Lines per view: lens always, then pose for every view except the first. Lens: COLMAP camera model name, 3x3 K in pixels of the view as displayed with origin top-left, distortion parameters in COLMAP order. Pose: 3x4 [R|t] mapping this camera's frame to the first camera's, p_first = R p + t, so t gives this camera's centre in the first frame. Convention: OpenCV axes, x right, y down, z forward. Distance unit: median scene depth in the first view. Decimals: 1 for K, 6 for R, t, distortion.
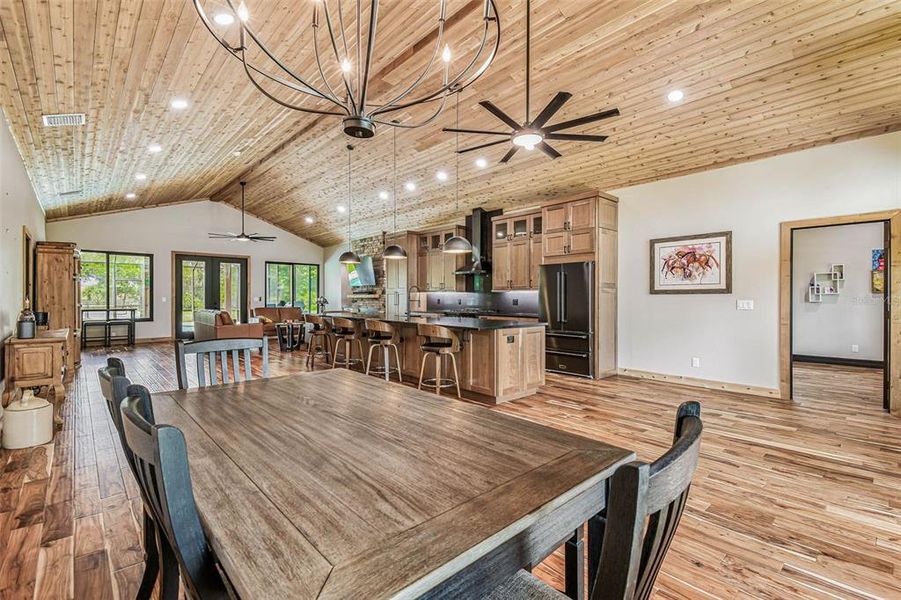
lens RADIAL K [[403.5, 0, 450.5], [0, 403.5, 300.0], [0, 0, 1]] dist [0.048254, -0.020891]
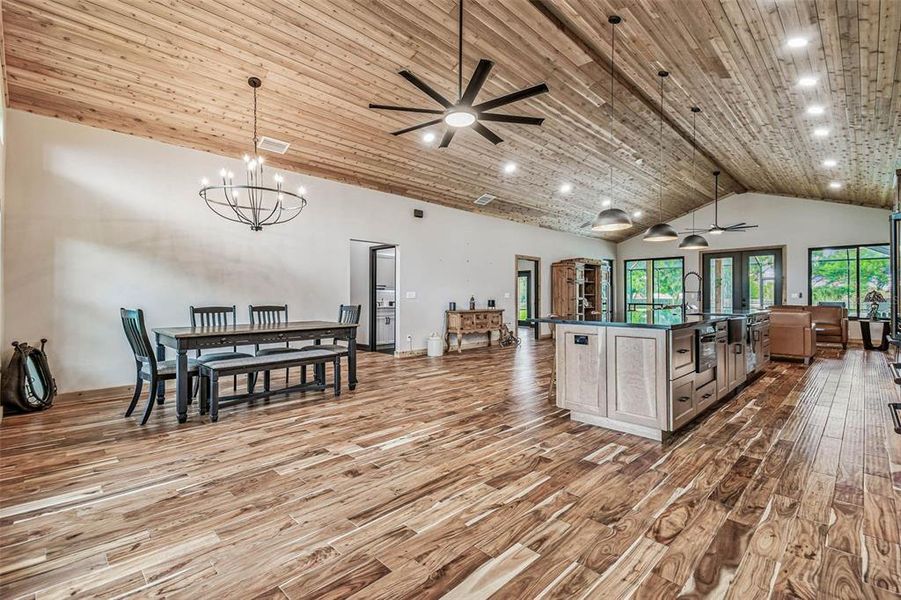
lens RADIAL K [[403.5, 0, 450.5], [0, 403.5, 300.0], [0, 0, 1]] dist [0.048254, -0.020891]
pose [[0.037145, 0.001229, -0.999309, 1.132801], [-0.006821, 0.999976, 0.000976, 0.035217], [0.999287, 0.006780, 0.037153, 0.938738]]
